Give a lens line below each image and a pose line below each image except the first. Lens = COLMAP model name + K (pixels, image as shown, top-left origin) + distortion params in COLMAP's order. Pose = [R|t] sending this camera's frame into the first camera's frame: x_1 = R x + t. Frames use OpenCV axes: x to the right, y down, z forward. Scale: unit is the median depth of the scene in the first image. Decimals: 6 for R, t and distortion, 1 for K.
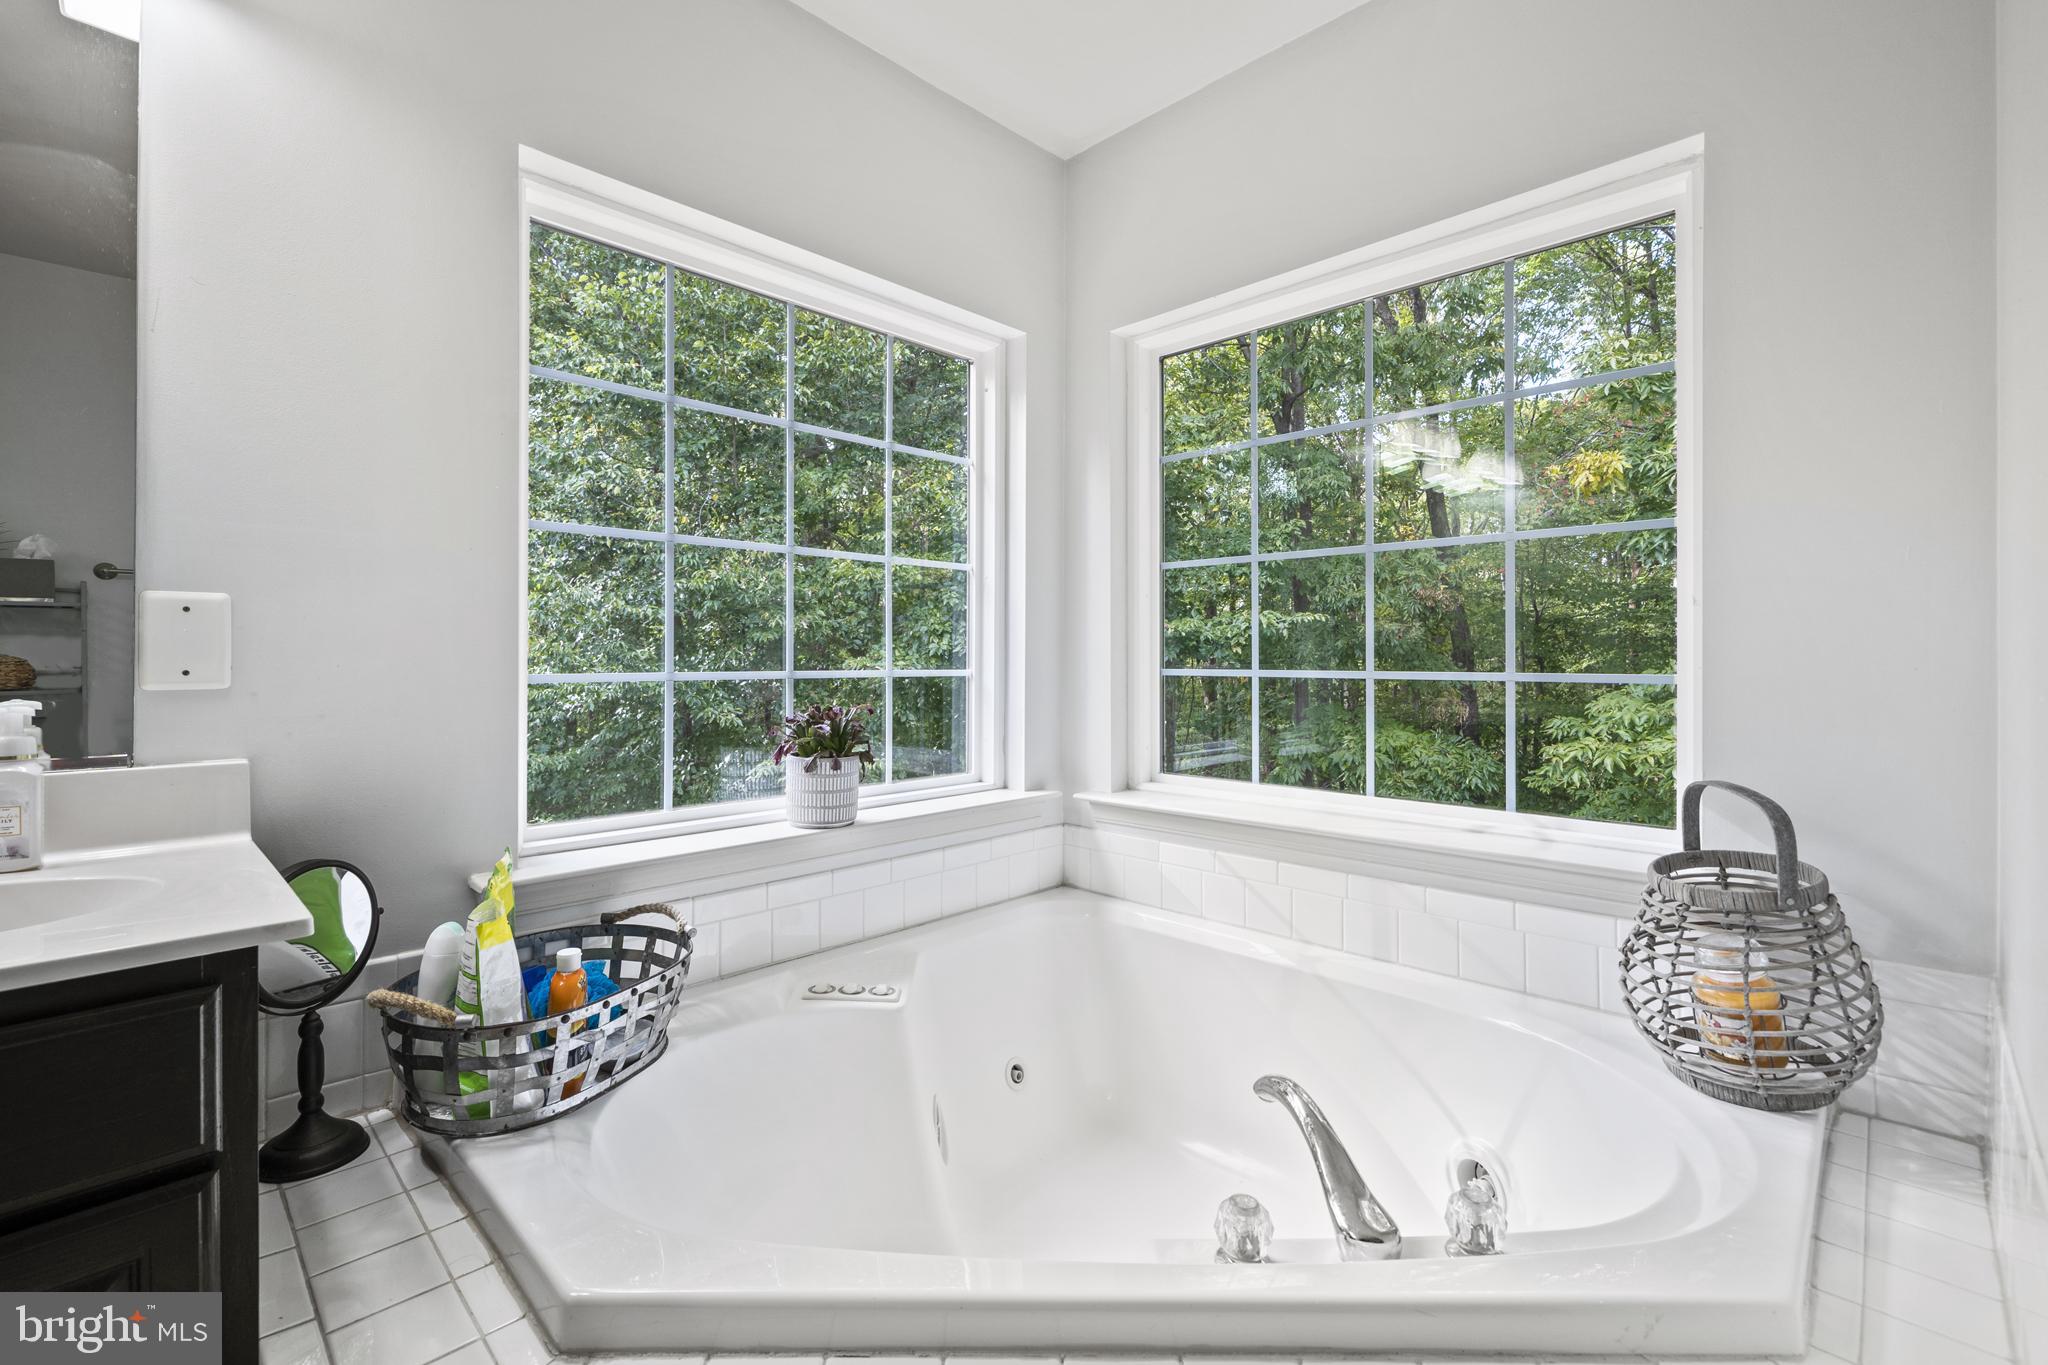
lens RADIAL K [[901.2, 0, 1015.3], [0, 901.2, 647.5], [0, 0, 1]] dist [-0.012842, 0.000560]
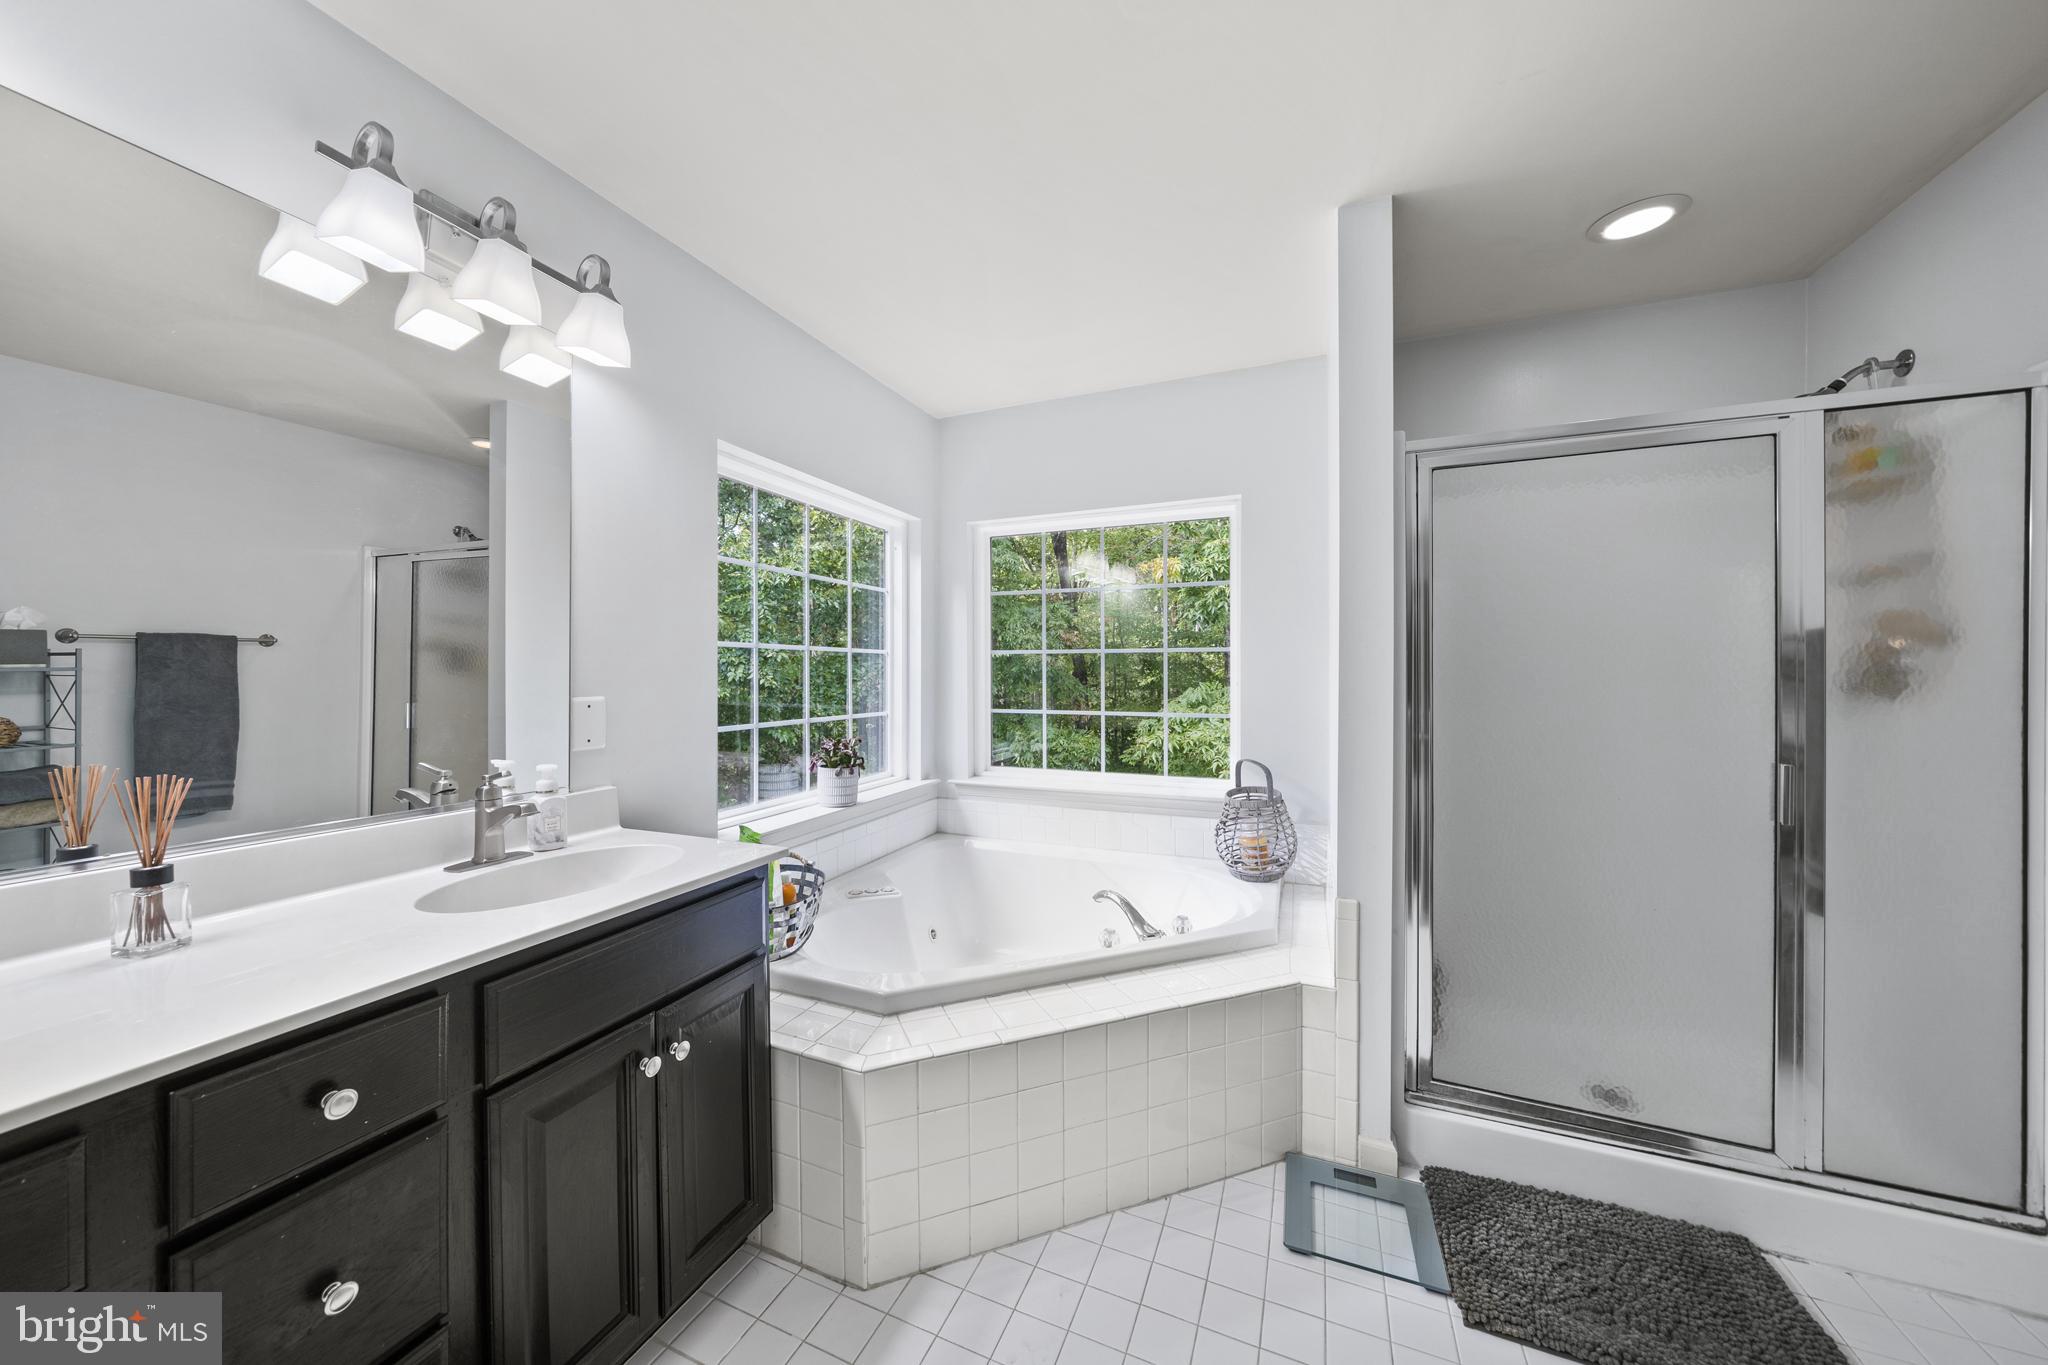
lens RADIAL K [[728.2, 0, 1022.3], [0, 728.2, 656.4], [0, 0, 1]] dist [0.000621, 0.000144]
pose [[0.918766, 0.007375, 0.394733, -0.448981], [-0.006057, 0.999971, -0.004586, -0.094413], [-0.394755, 0.001823, 0.918784, -0.472062]]
